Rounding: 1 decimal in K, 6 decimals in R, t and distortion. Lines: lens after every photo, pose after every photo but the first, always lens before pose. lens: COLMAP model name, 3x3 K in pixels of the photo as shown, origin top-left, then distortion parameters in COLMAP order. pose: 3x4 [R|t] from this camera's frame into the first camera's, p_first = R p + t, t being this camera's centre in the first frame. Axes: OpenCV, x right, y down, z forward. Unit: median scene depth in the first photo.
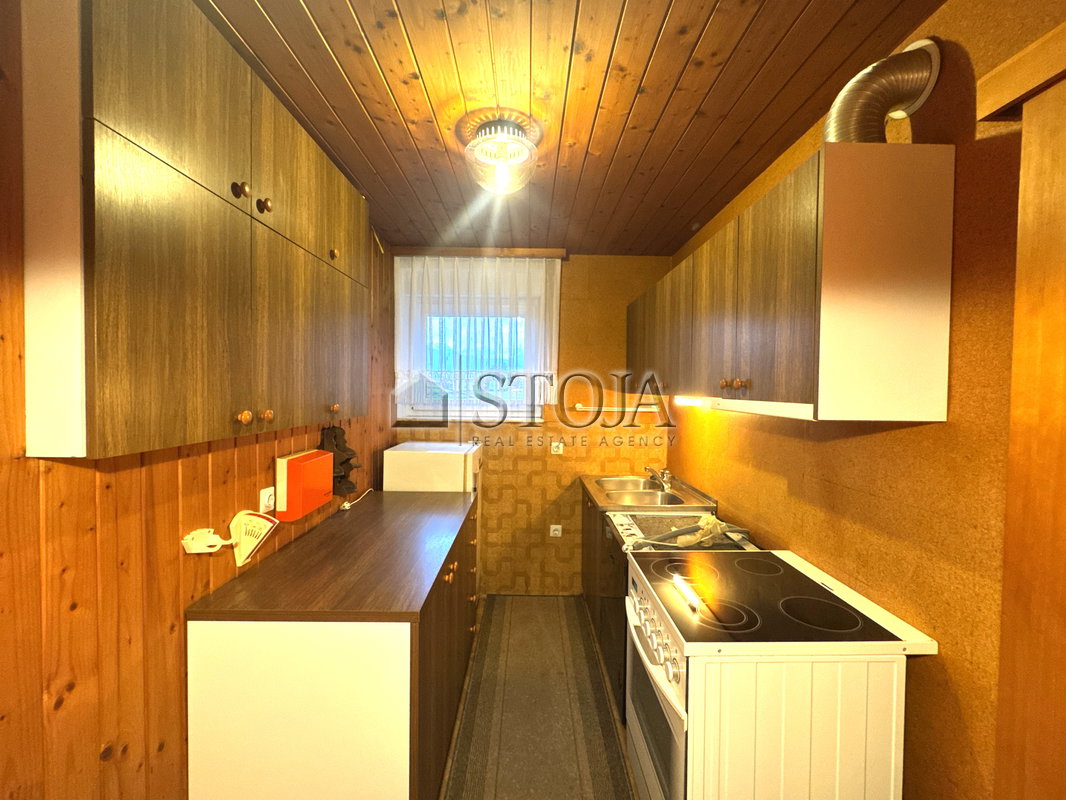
lens RADIAL K [[427.5, 0, 534.1], [0, 427.5, 396.3], [0, 0, 1]] dist [-0.000046, -0.000004]
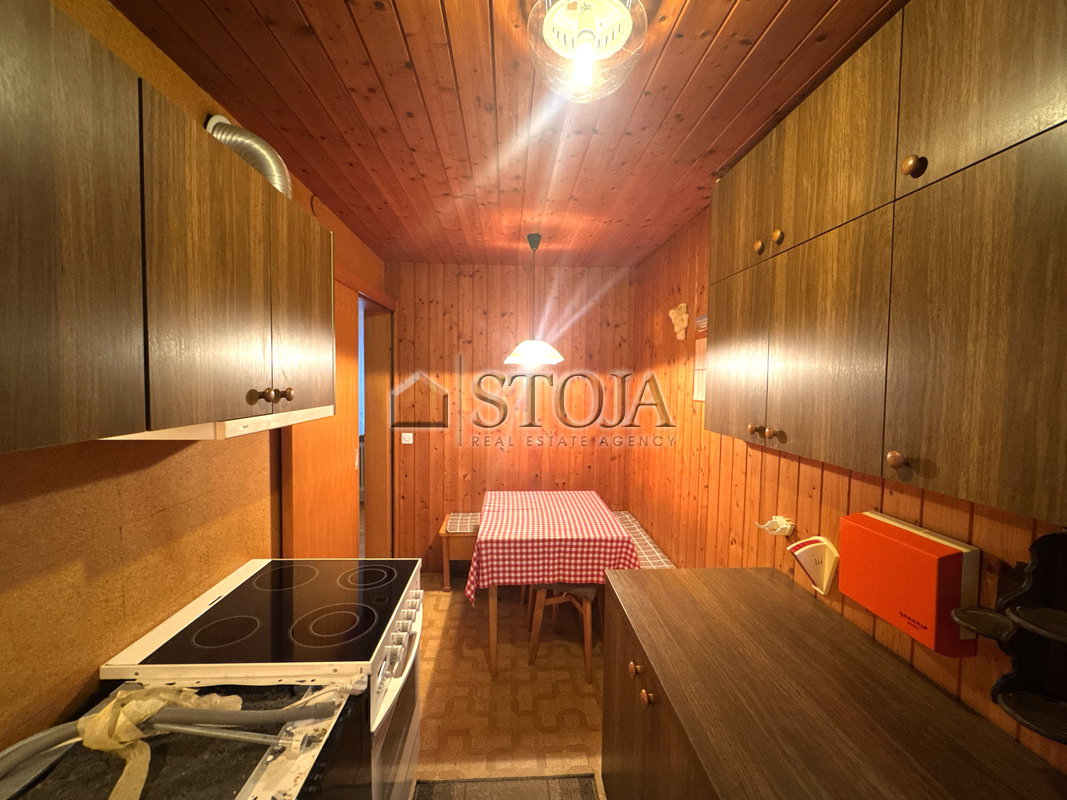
lens RADIAL K [[427.9, 0, 533.5], [0, 427.9, 399.0], [0, 0, 1]] dist [-0.000046, -0.000004]
pose [[-0.998773, -0.022039, -0.044354, 0.018721], [-0.025064, 0.997312, 0.068851, -0.093532], [0.042717, 0.069878, -0.996641, 1.933475]]
